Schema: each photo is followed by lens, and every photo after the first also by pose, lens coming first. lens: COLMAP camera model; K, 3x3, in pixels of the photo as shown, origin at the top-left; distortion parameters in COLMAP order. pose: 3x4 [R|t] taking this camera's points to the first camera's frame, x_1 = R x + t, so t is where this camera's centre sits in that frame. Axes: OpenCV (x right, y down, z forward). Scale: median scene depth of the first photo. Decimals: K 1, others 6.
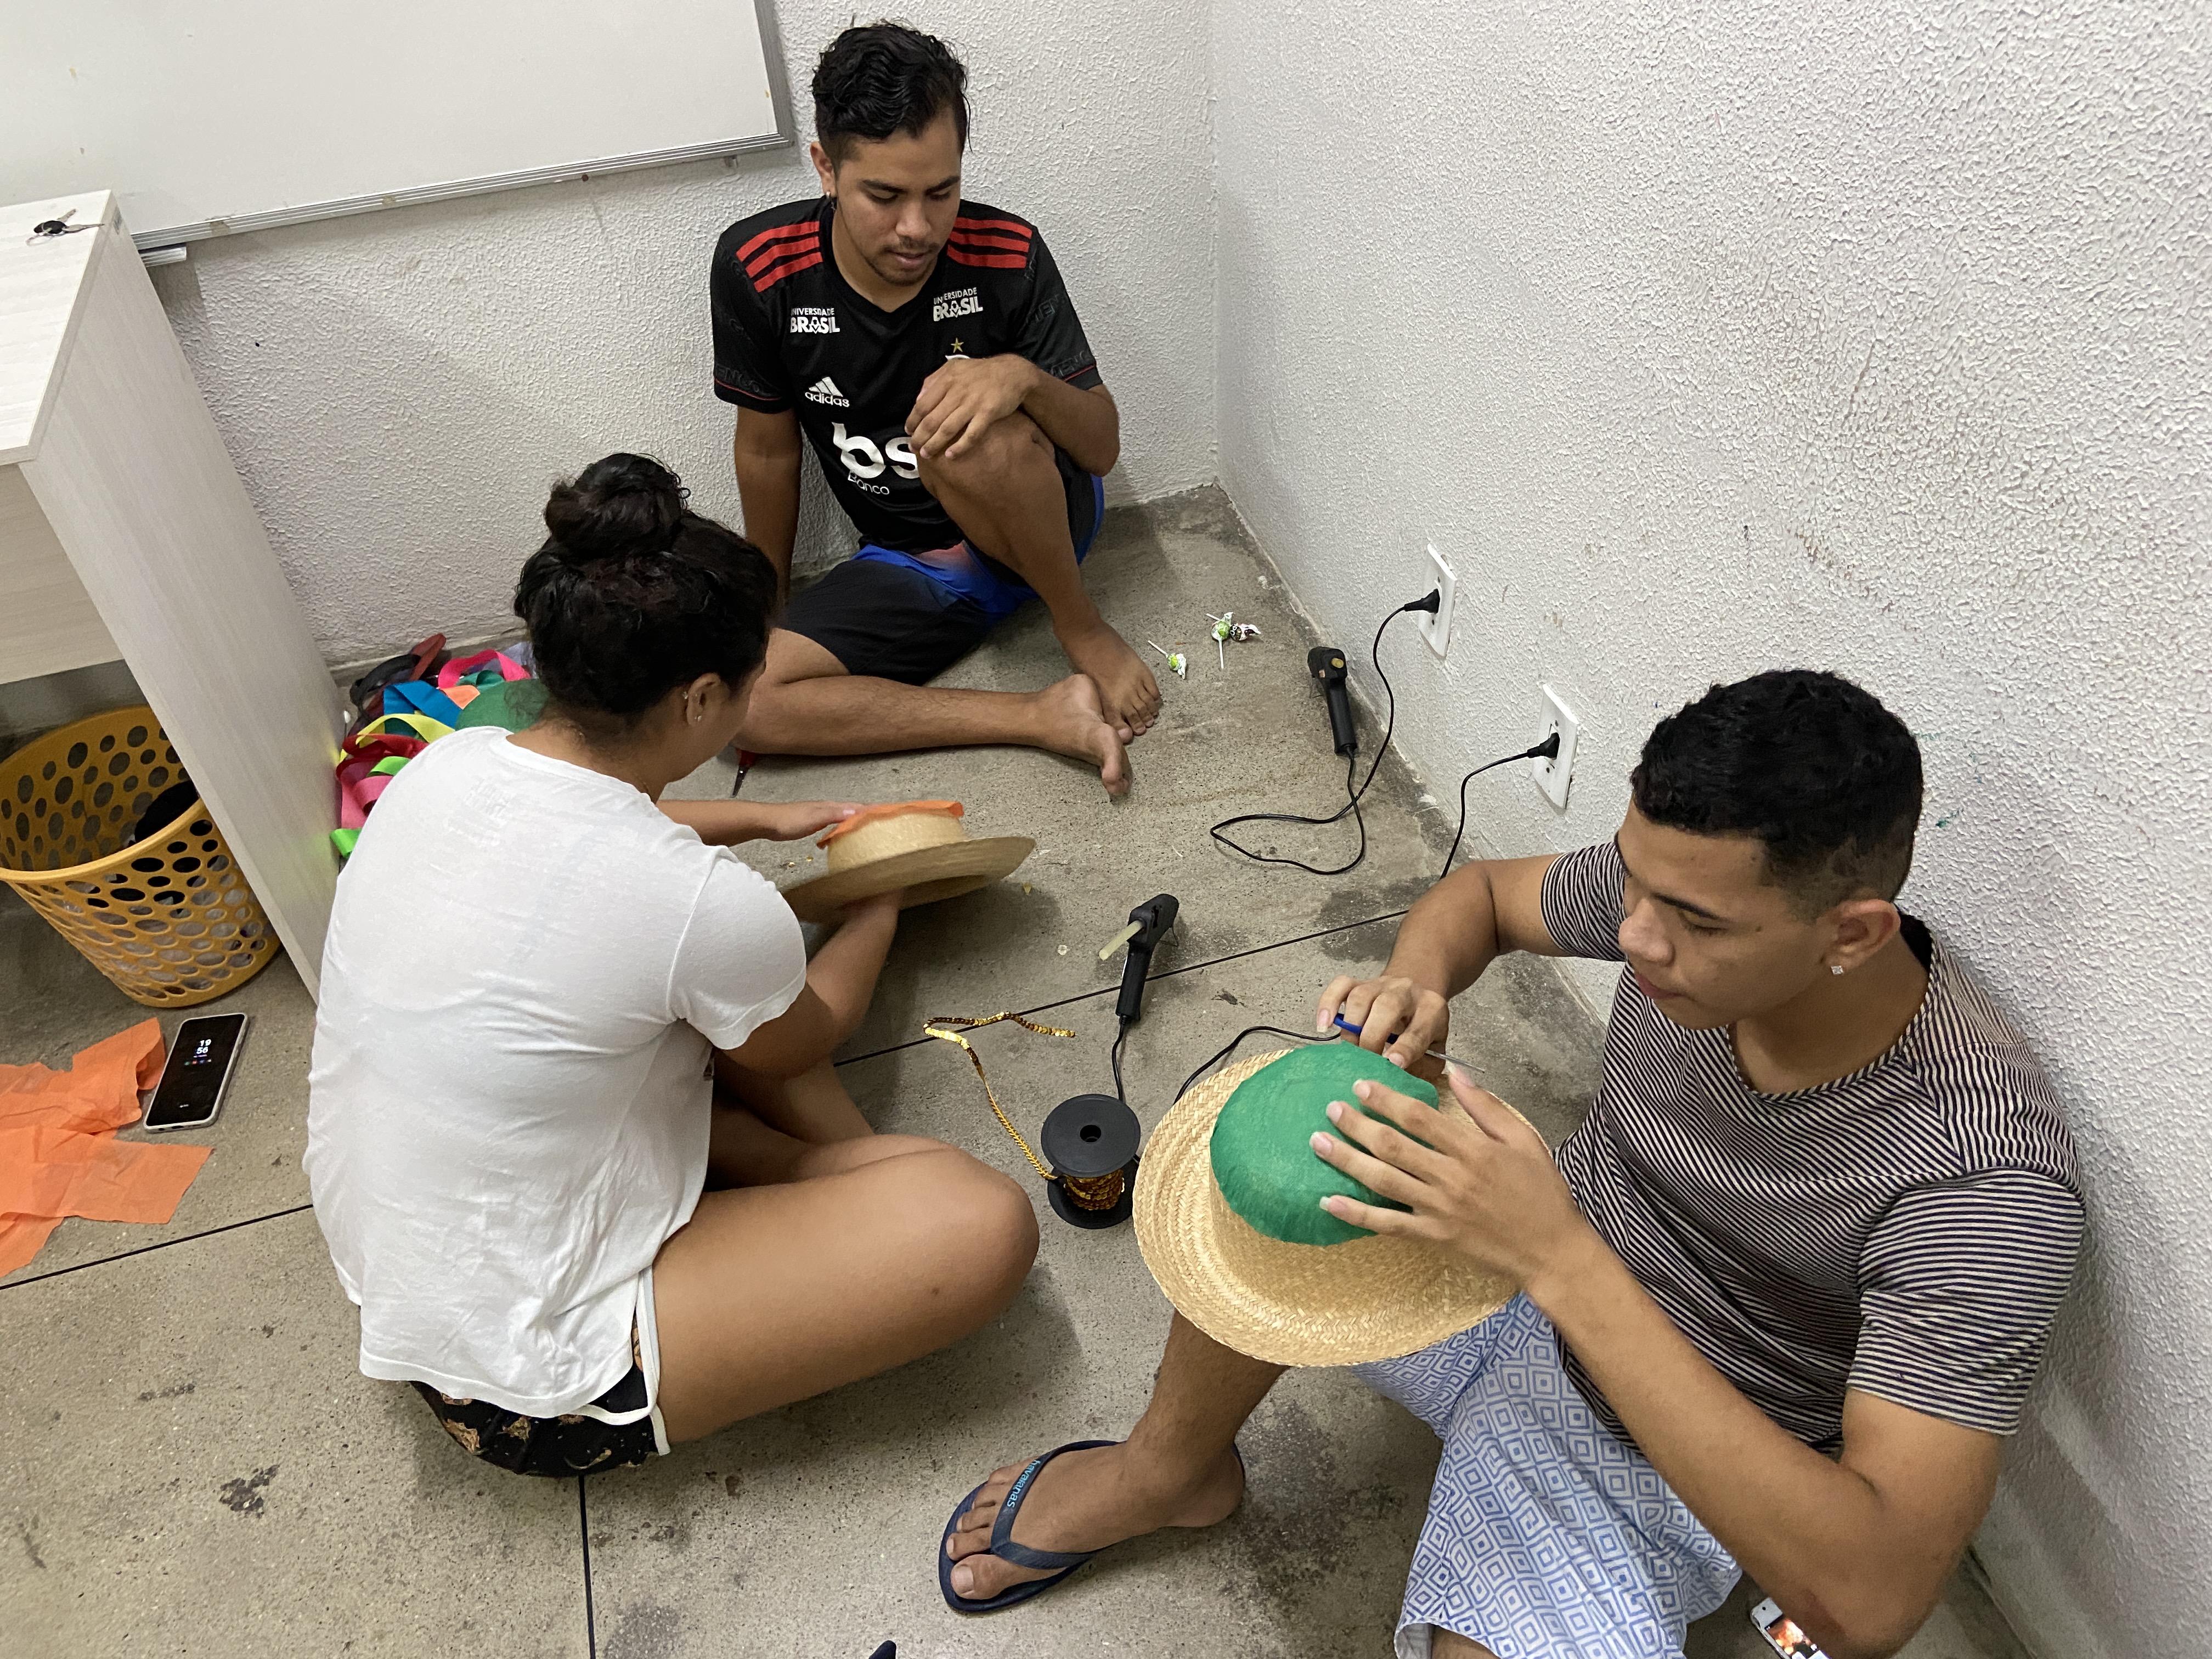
lens RADIAL K [[1710.1, 0, 1103.8], [0, 1710.1, 829.0], [0, 0, 1]] dist [0.081669, -0.076638]
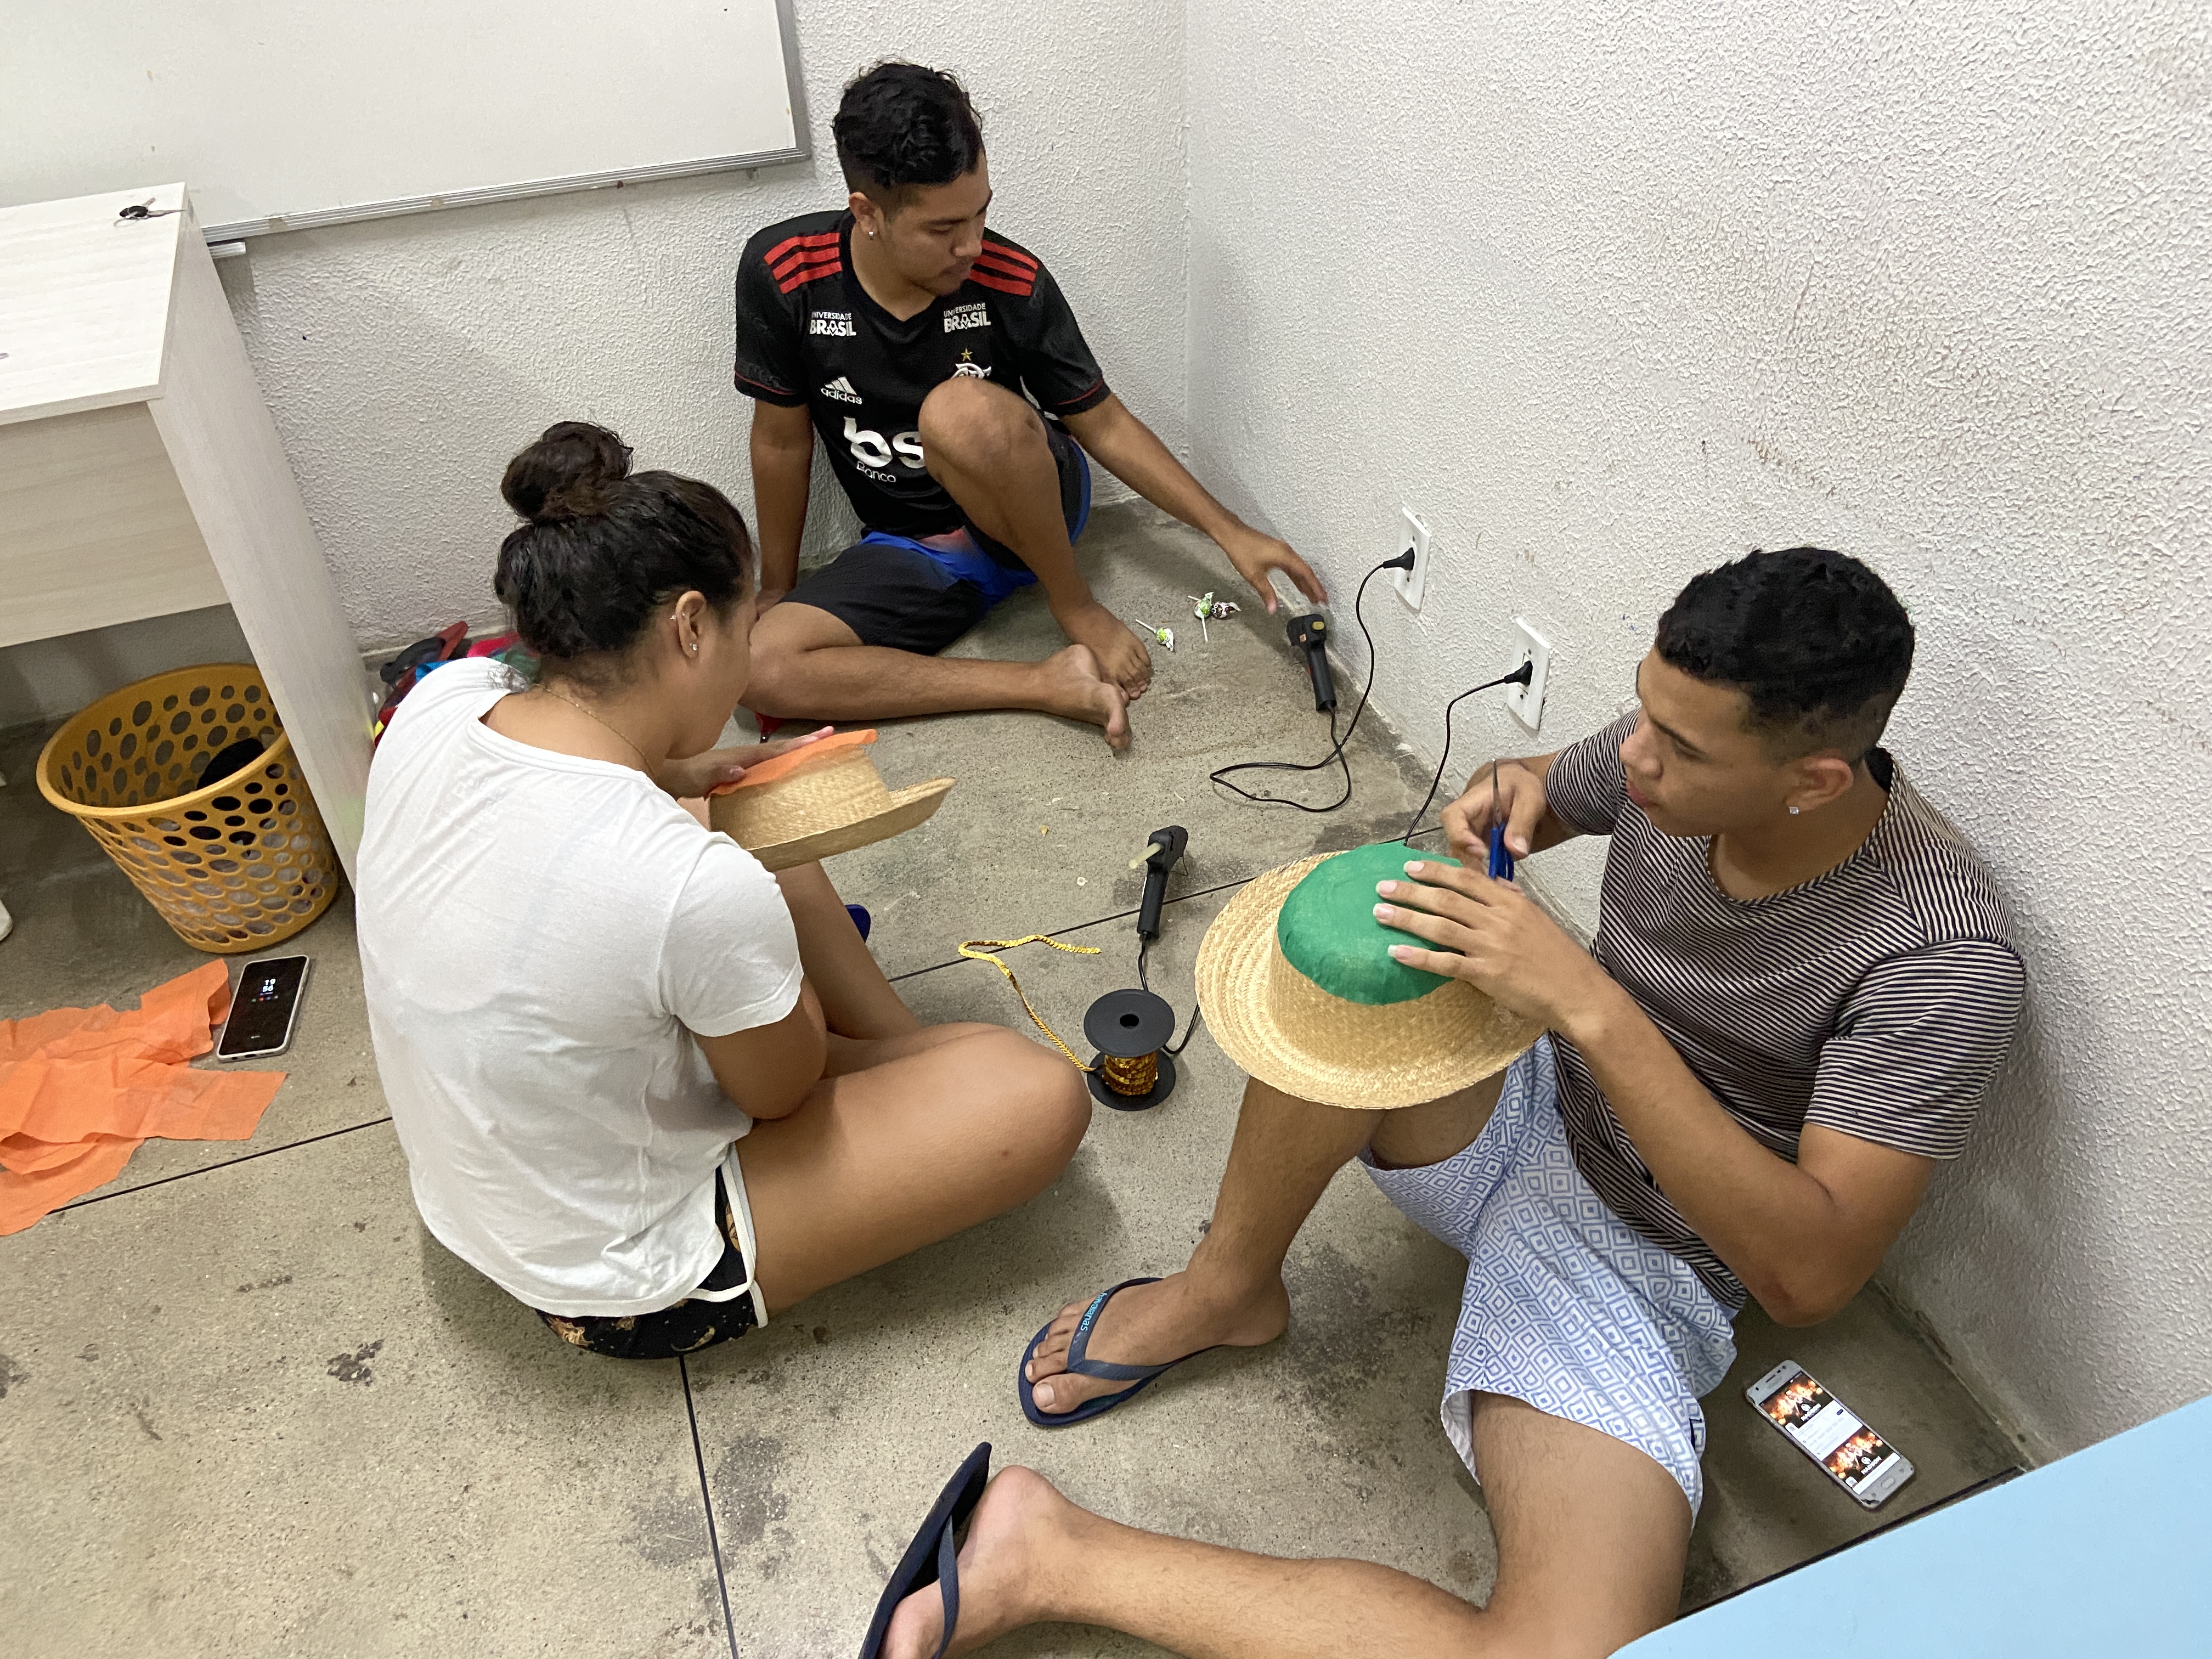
lens RADIAL K [[1710.1, 0, 1119.7], [0, 1710.1, 836.5], [0, 0, 1]] dist [0.081669, -0.076638]
pose [[0.997438, -0.019552, 0.068816, -0.085516], [0.023185, 0.998357, -0.052399, 0.115499], [-0.067678, 0.053860, 0.996252, -0.094646]]
